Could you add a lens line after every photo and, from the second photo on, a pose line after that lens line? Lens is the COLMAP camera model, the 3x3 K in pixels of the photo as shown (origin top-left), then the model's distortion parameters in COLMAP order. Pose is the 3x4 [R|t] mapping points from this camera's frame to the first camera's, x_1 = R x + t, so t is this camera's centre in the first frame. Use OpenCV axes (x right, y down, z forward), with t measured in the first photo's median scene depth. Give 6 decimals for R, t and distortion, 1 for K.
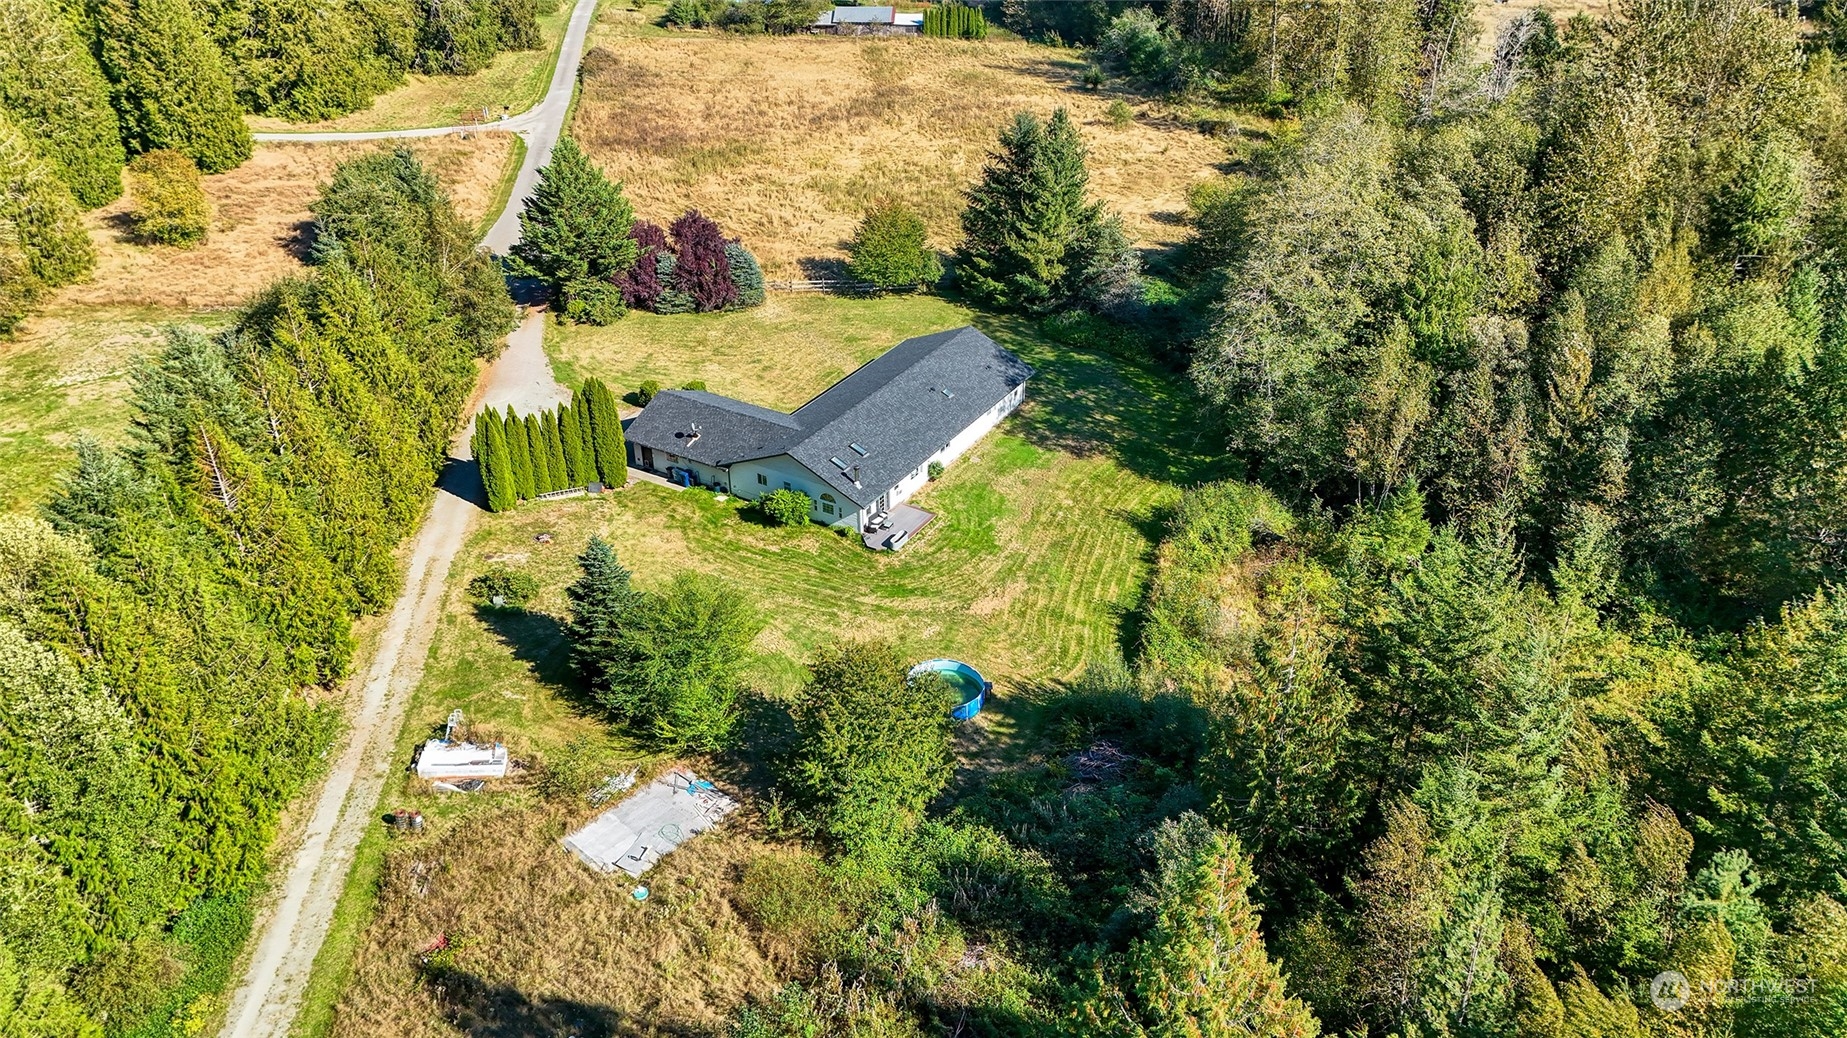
lens RADIAL K [[1351.1, 0, 928.7], [0, 1351.1, 511.0], [0, 0, 1]] dist [0.071325, -0.064808]
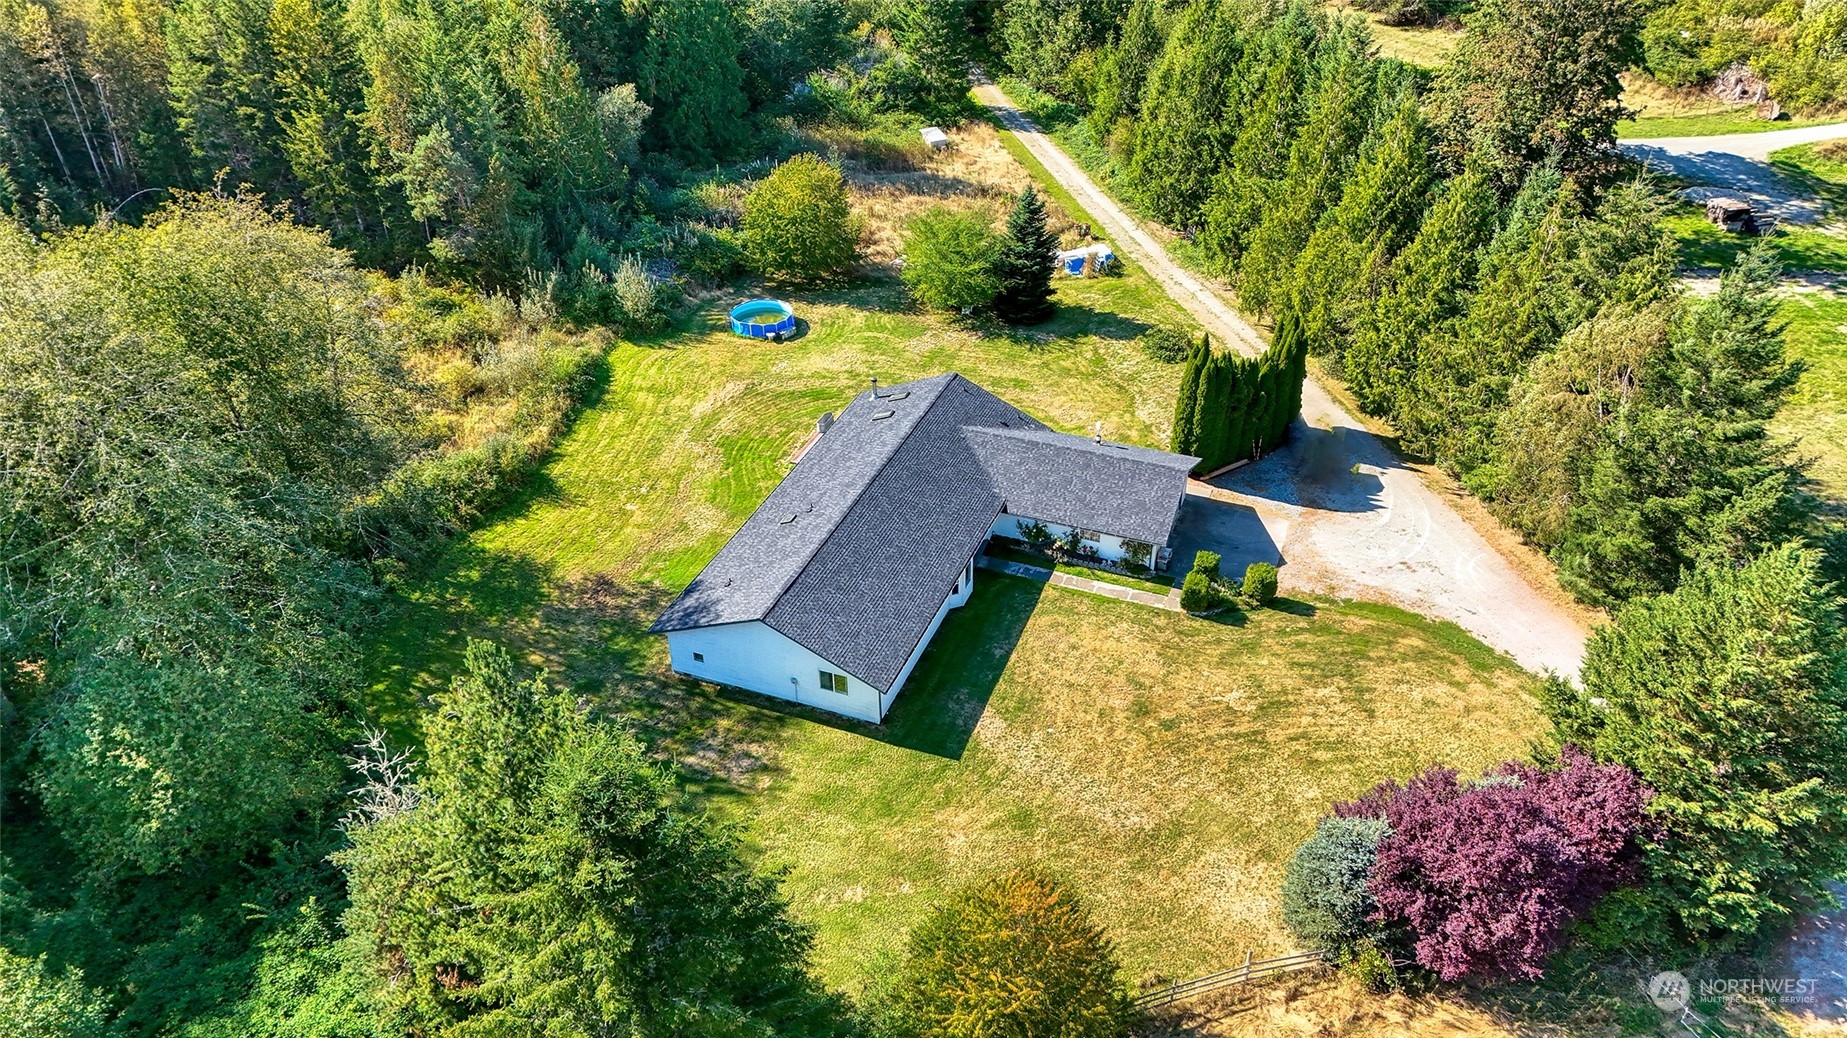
lens RADIAL K [[1351.1, 0, 928.7], [0, 1351.1, 511.0], [0, 0, 1]] dist [0.071325, -0.064808]
pose [[-0.985738, 0.108572, -0.128581, 0.030780], [-0.068654, 0.438142, 0.896280, -0.735102], [0.153647, 0.892325, -0.424440, 1.346603]]
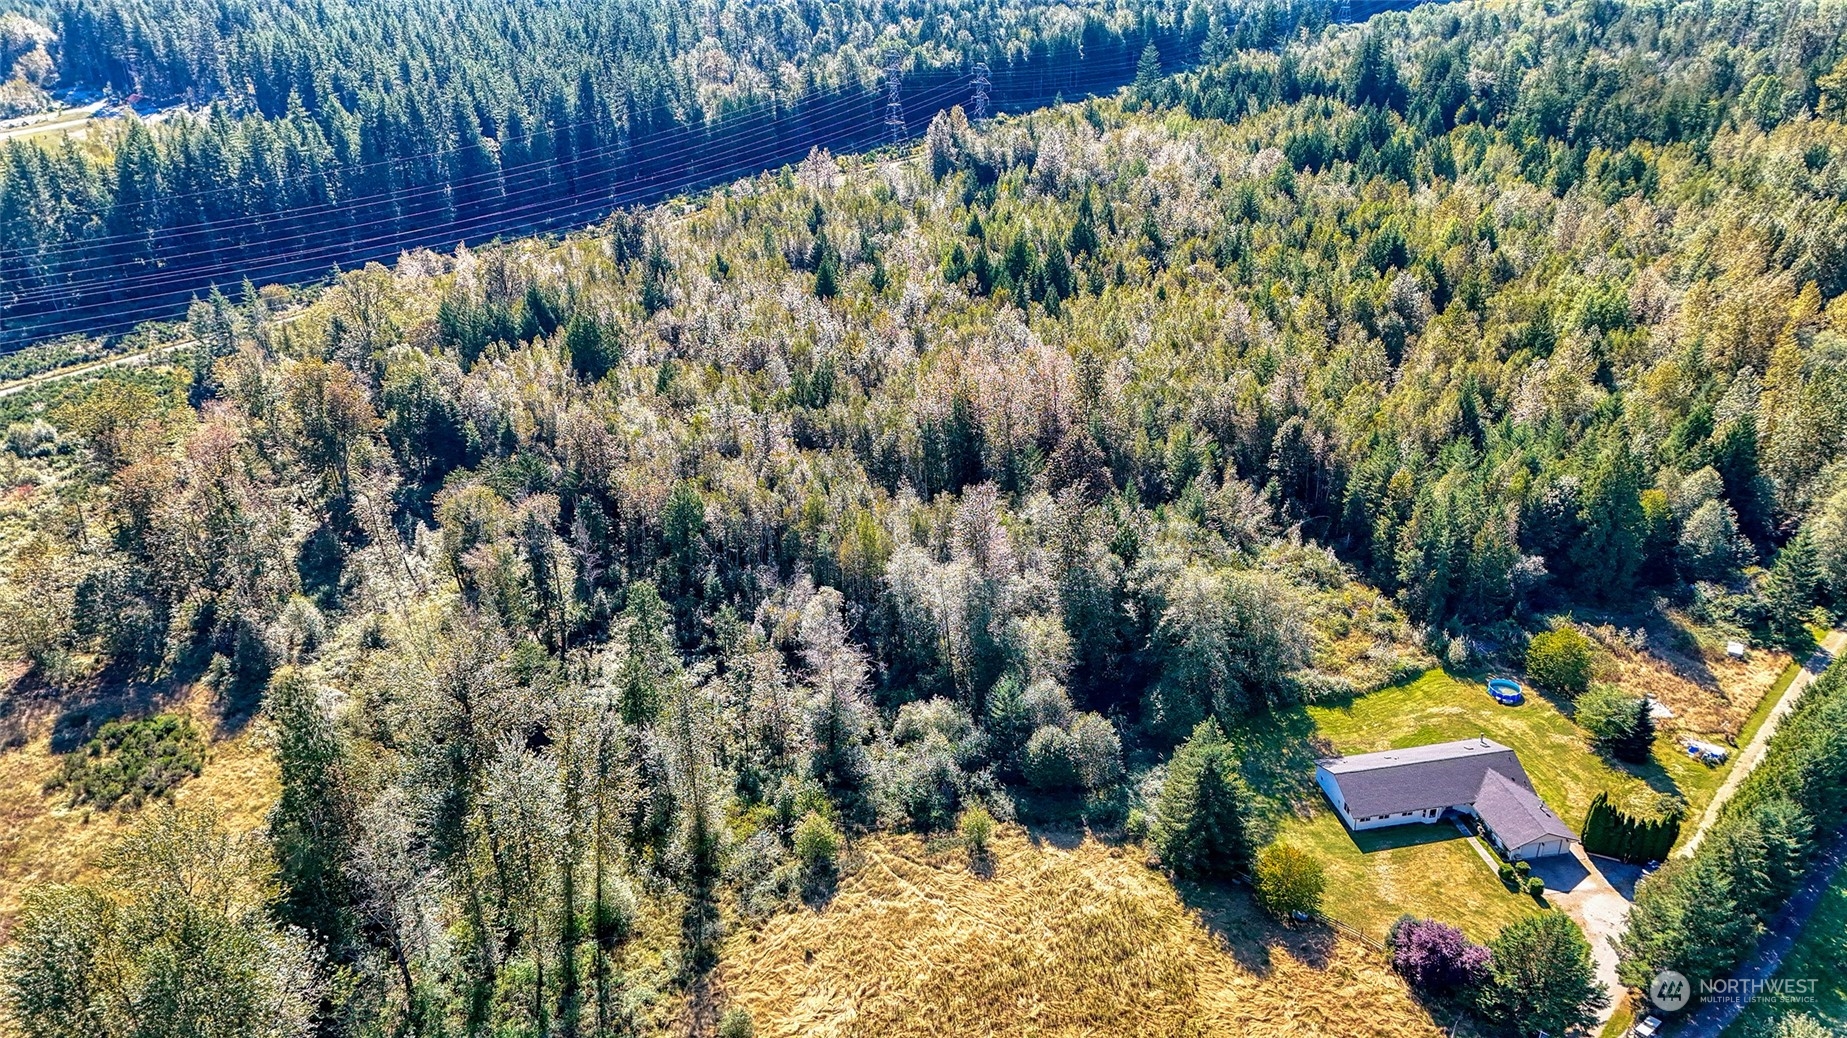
lens RADIAL K [[1351.1, 0, 928.7], [0, 1351.1, 511.0], [0, 0, 1]] dist [0.071325, -0.064808]
pose [[-0.662897, -0.311468, 0.680849, -0.734170], [0.405942, 0.614580, 0.676390, -1.810812], [-0.629109, 0.724762, -0.280965, 1.710725]]
